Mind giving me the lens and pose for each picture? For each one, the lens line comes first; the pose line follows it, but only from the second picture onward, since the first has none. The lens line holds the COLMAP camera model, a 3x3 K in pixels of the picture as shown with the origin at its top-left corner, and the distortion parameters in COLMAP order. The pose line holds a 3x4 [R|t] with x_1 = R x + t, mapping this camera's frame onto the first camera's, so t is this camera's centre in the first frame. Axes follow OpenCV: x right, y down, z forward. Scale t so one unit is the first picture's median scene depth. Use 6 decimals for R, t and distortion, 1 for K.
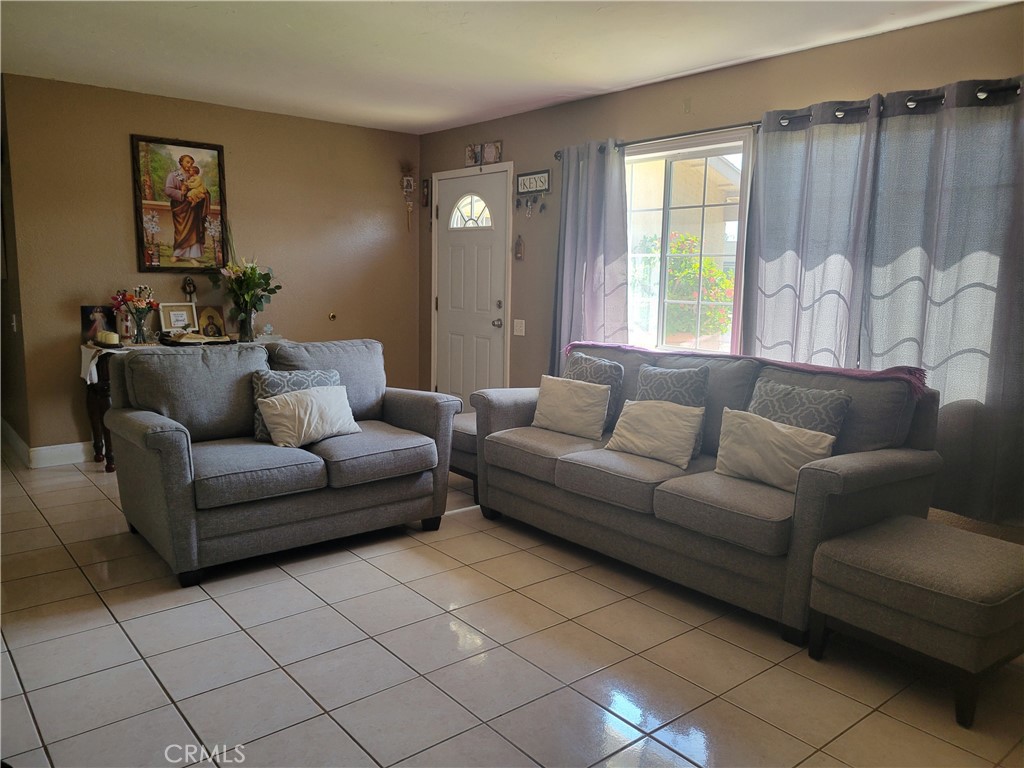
lens RADIAL K [[771.1, 0, 508.8], [0, 771.1, 388.2], [0, 0, 1]] dist [0.053689, -0.031994]
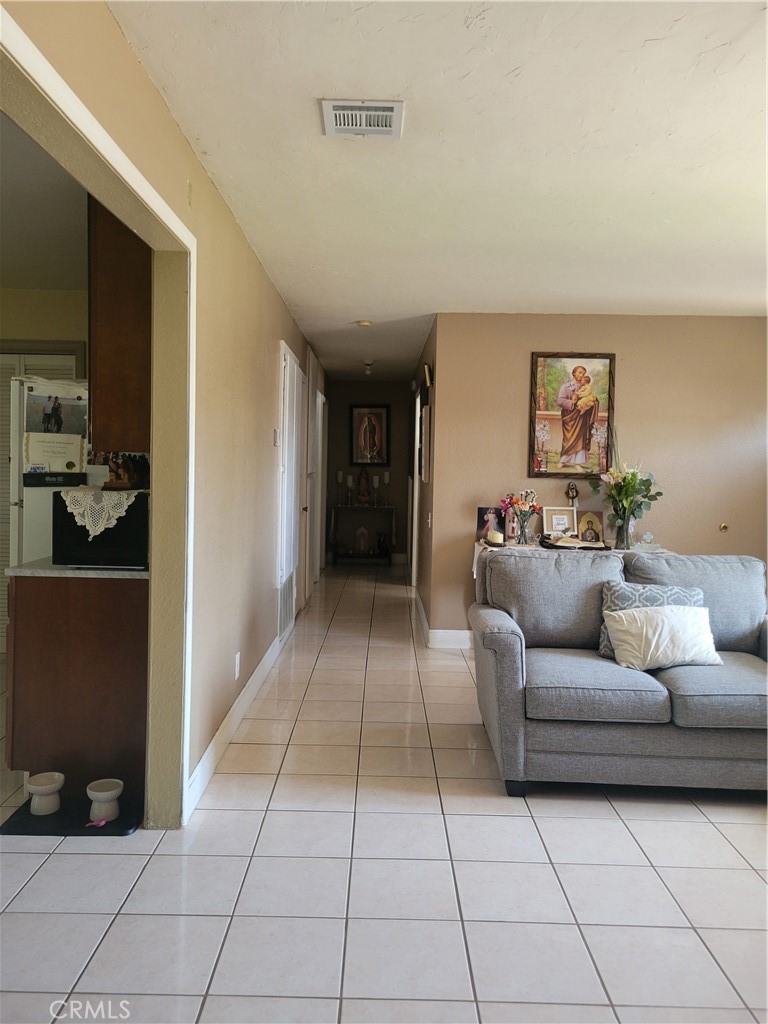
lens RADIAL K [[771.1, 0, 381.1], [0, 771.1, 504.7], [0, 0, 1]] dist [0.053689, -0.031994]
pose [[0.771106, 0.031268, -0.635939, 0.047871], [-0.103617, 0.991641, -0.076884, -0.010768], [0.628219, 0.125180, 0.767900, 0.073725]]
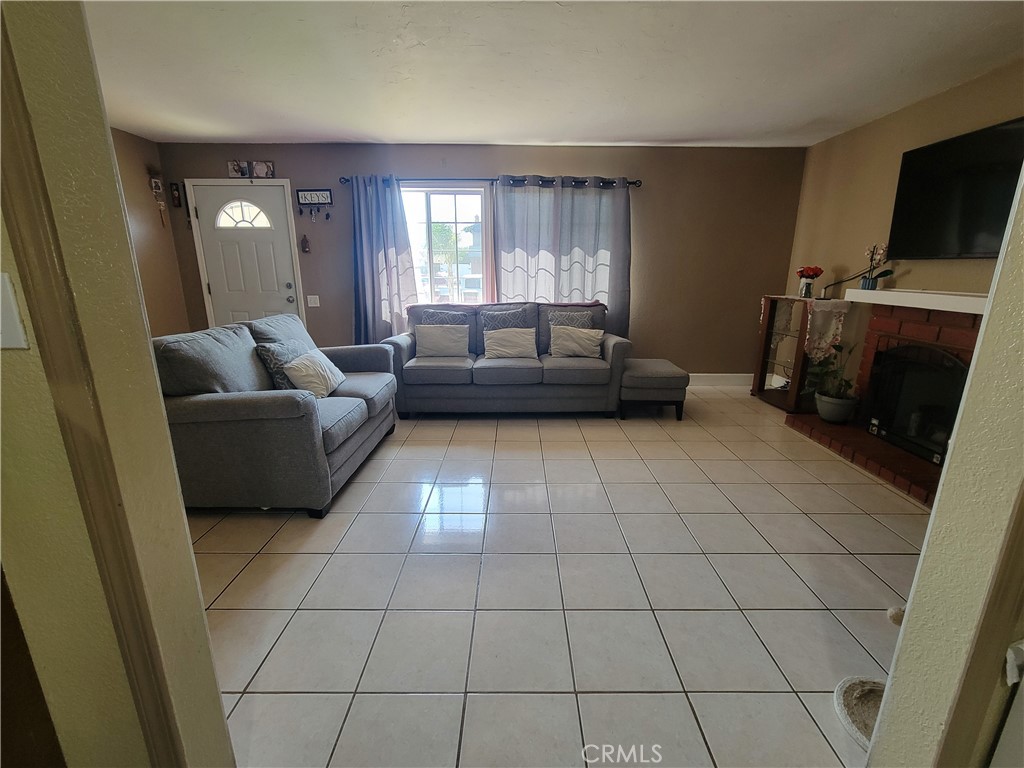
lens RADIAL K [[441.6, 0, 514.3], [0, 441.6, 386.6], [0, 0, 1]] dist [-0.000495, -0.000285]
pose [[0.625546, -0.218983, 0.748825, -0.492092], [0.127332, 0.975588, 0.178927, -0.027465], [-0.769726, -0.016578, 0.638159, 0.222517]]
